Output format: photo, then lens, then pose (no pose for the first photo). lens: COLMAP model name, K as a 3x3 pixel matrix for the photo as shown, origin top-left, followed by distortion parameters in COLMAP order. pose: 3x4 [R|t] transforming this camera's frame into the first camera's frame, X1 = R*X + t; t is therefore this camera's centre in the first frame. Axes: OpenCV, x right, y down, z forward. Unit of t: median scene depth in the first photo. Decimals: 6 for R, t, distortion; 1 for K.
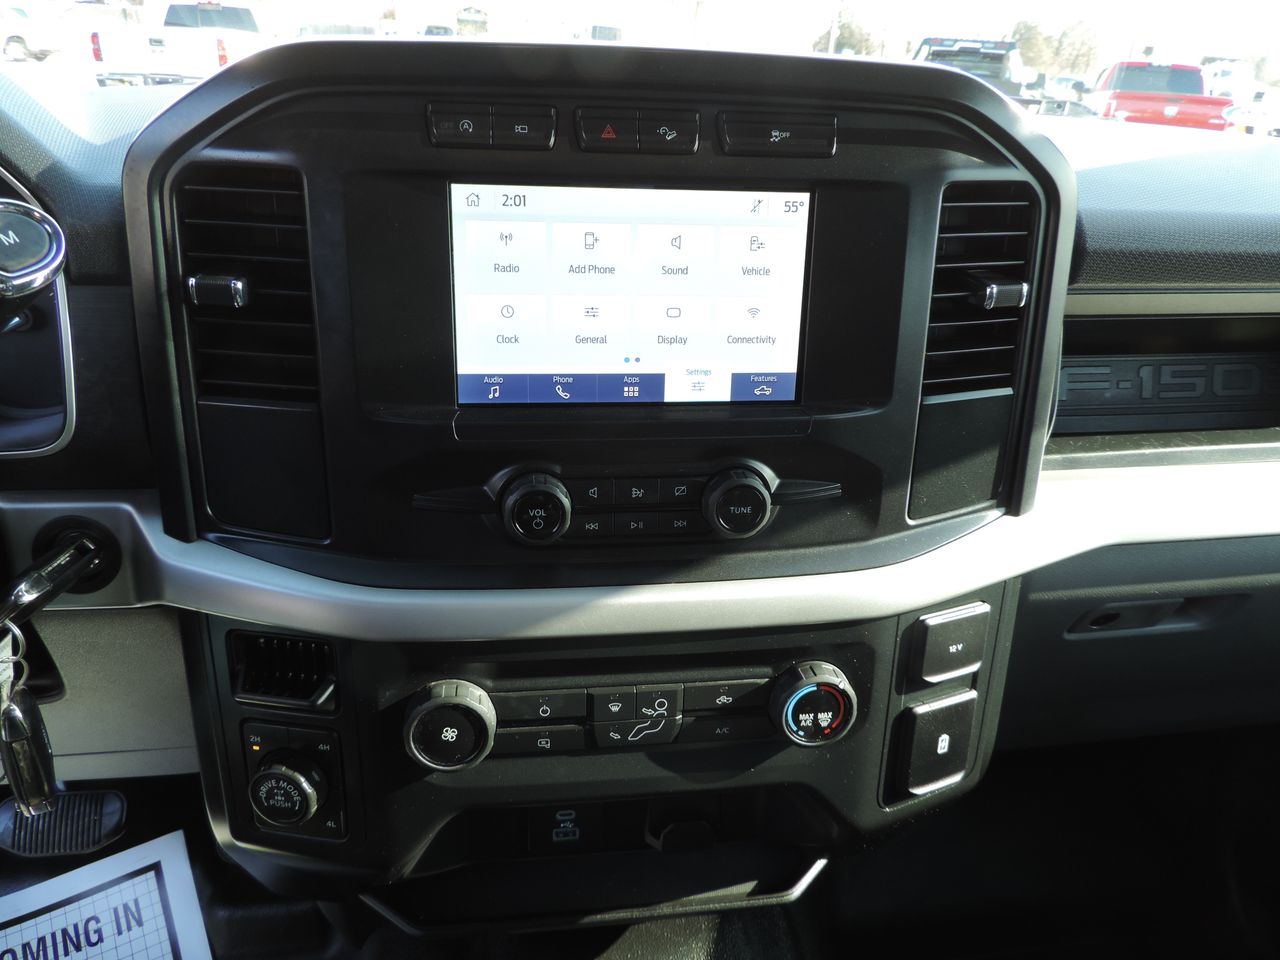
lens RADIAL K [[919.0, 0, 642.5], [0, 919.0, 485.8], [0, 0, 1]] dist [-0.004048, -0.014287]
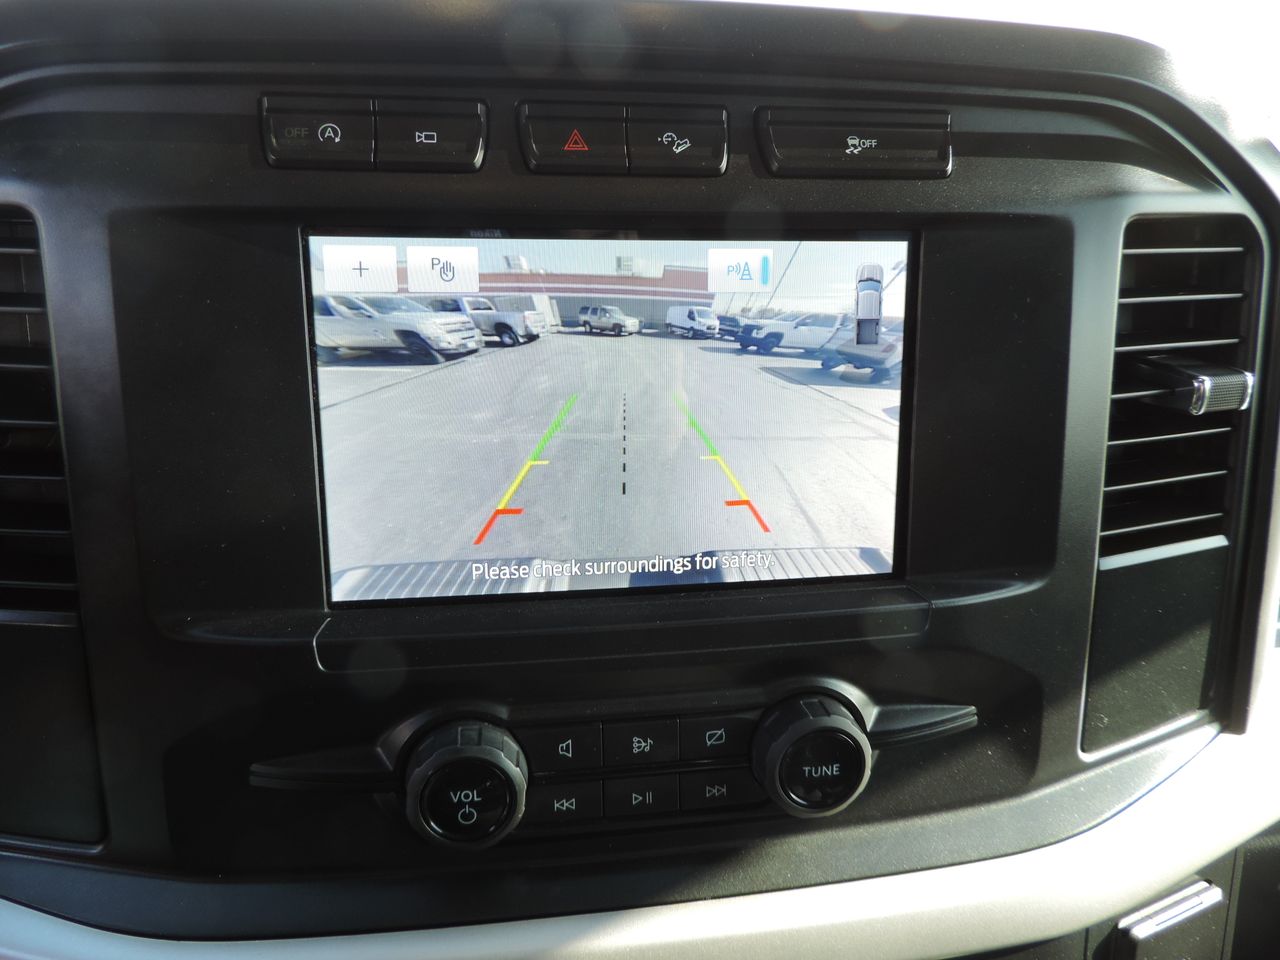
lens RADIAL K [[919.0, 0, 638.1], [0, 919.0, 471.4], [0, 0, 1]] dist [-0.004048, -0.014287]
pose [[0.999563, -0.029256, 0.004165, -0.004965], [0.029548, 0.991513, -0.126605, -0.084853], [-0.000426, 0.126672, 0.991945, 0.378937]]
